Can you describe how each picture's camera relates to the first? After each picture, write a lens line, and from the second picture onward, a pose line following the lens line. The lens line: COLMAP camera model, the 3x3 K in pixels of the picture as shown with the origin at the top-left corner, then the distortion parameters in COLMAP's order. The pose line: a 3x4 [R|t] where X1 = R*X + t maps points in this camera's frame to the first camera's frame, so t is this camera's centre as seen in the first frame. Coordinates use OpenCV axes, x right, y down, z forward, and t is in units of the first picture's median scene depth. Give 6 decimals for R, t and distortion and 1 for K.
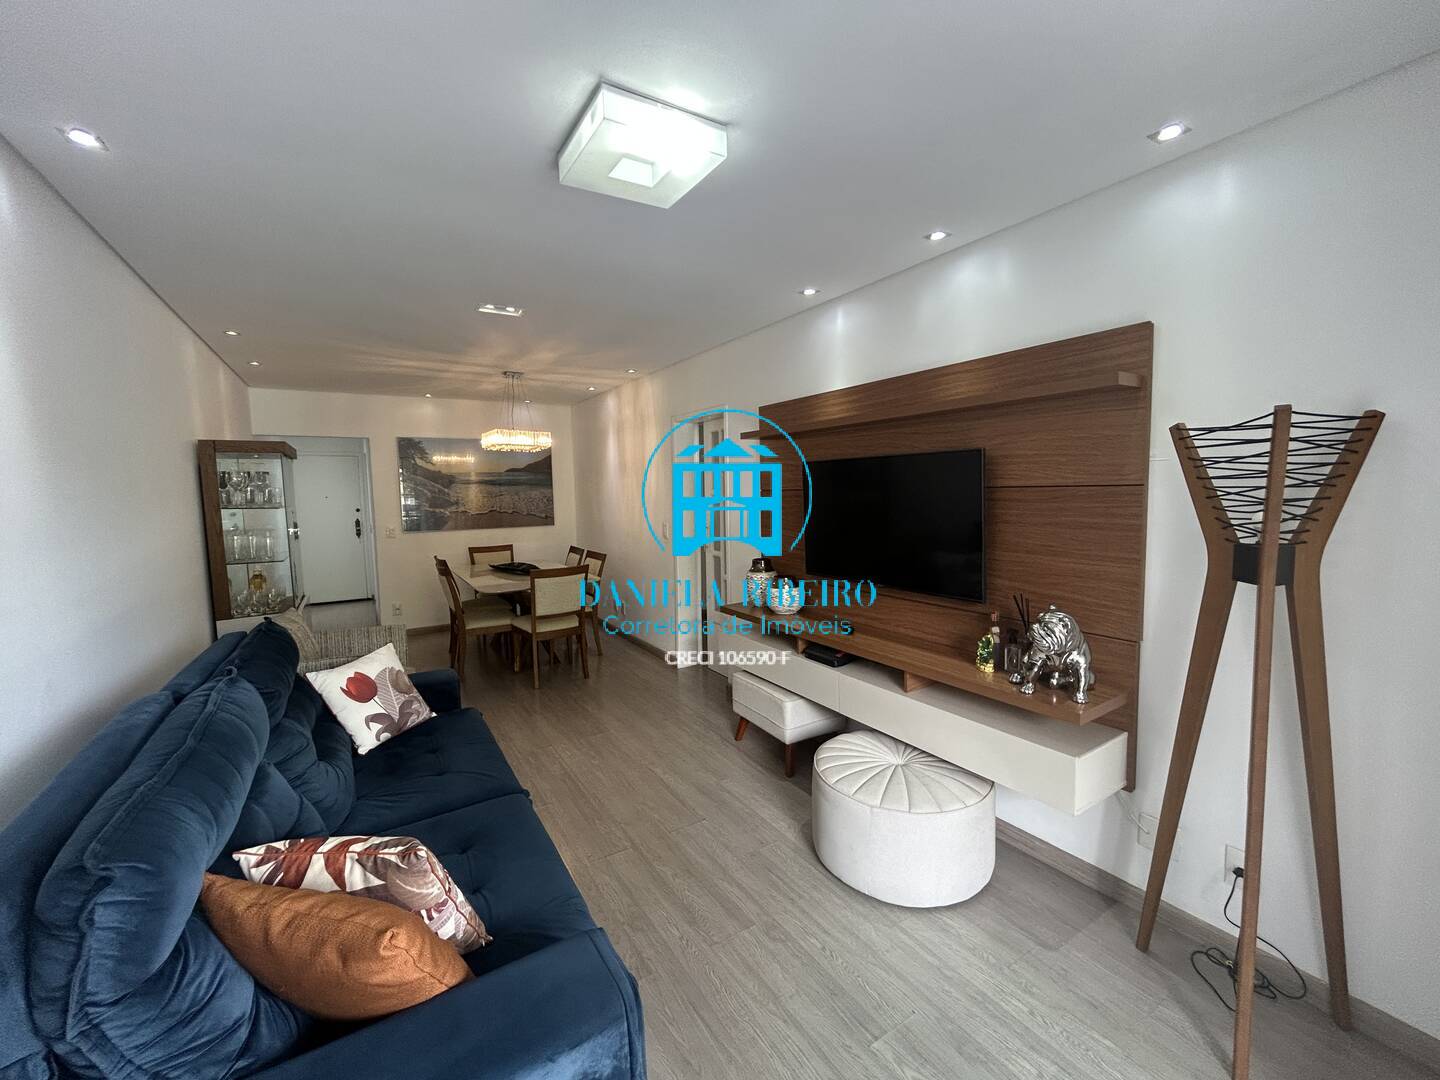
lens RADIAL K [[586.4, 0, 722.7], [0, 586.4, 541.0], [0, 0, 1]] dist [-0.000954, 0.001275]
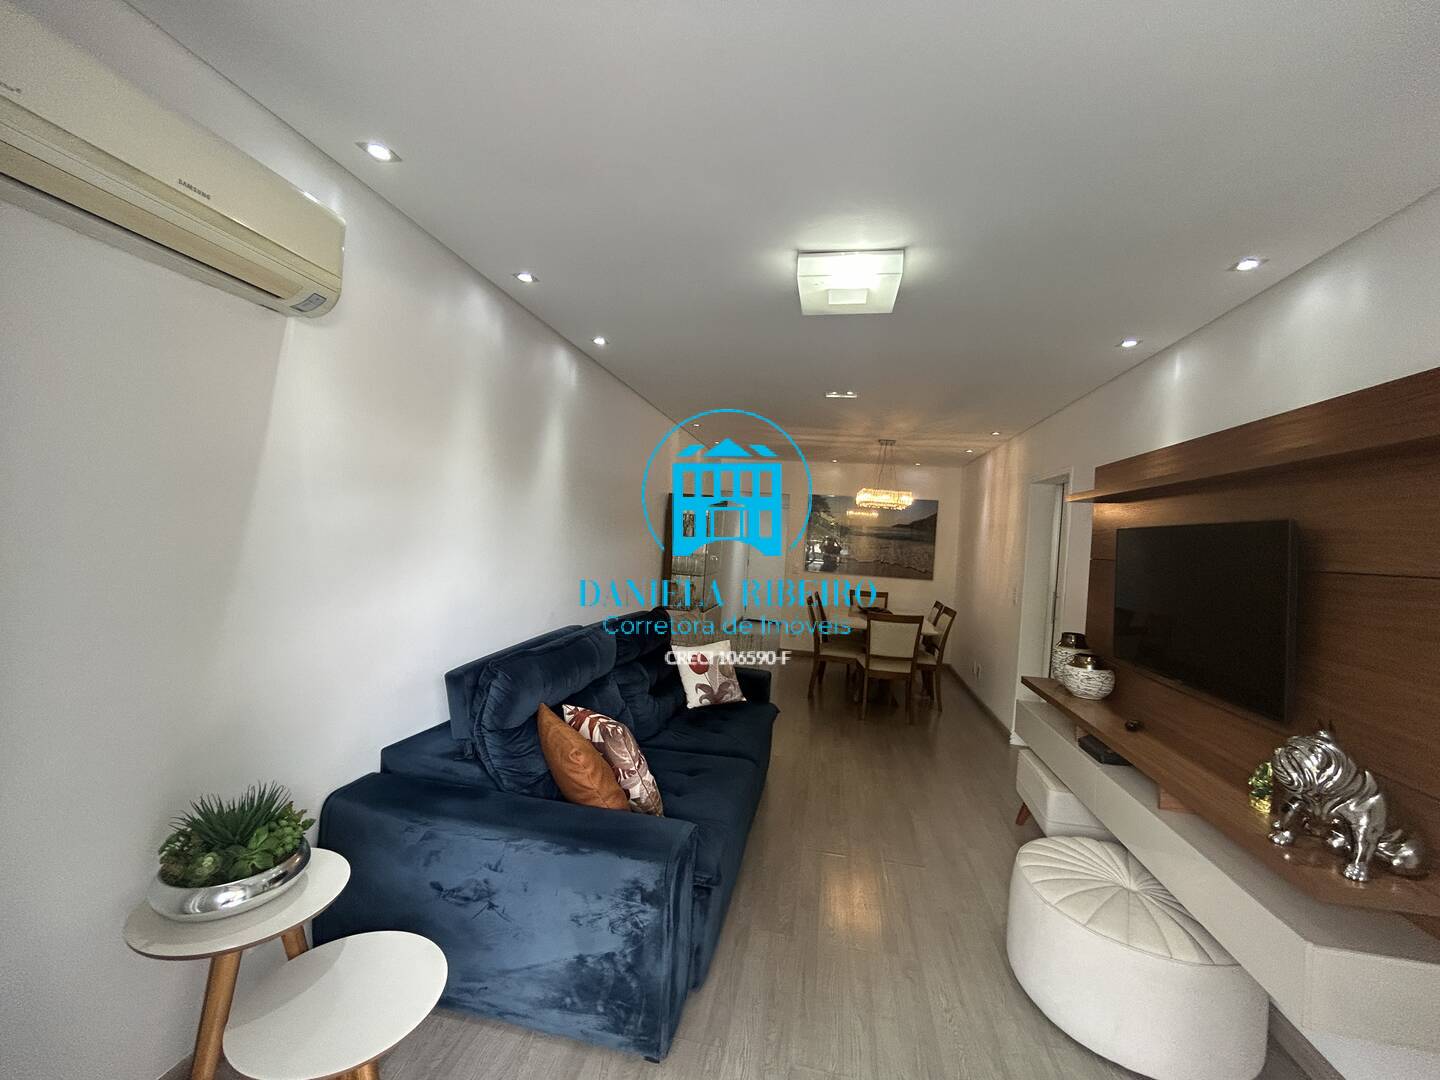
lens RADIAL K [[586.4, 0, 723.6], [0, 586.4, 541.6], [0, 0, 1]] dist [-0.000954, 0.001275]
pose [[0.731468, 0.072907, -0.677967, 0.285589], [-0.140353, 0.989075, -0.045066, 0.007306], [0.667275, 0.128119, 0.733710, -0.041987]]
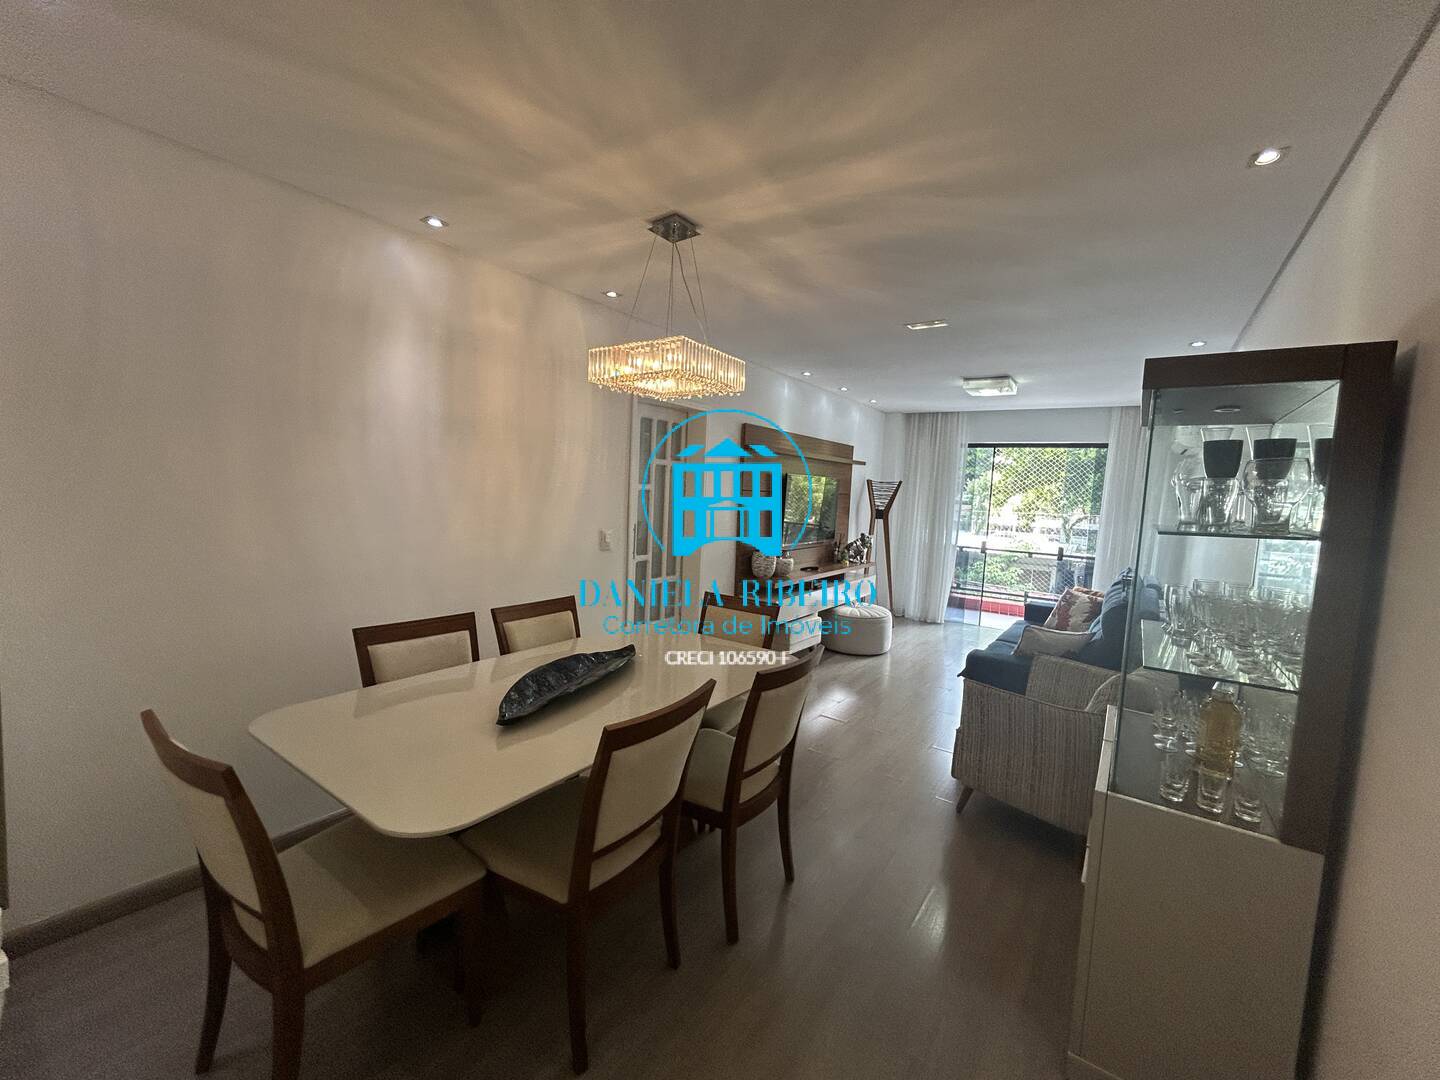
lens RADIAL K [[586.4, 0, 721.1], [0, 586.4, 538.9], [0, 0, 1]] dist [-0.000954, 0.001275]
pose [[-0.379945, -0.079921, 0.921550, -1.163592], [0.041820, 0.993758, 0.103425, -0.125163], [-0.924063, 0.077835, -0.374231, 1.653855]]
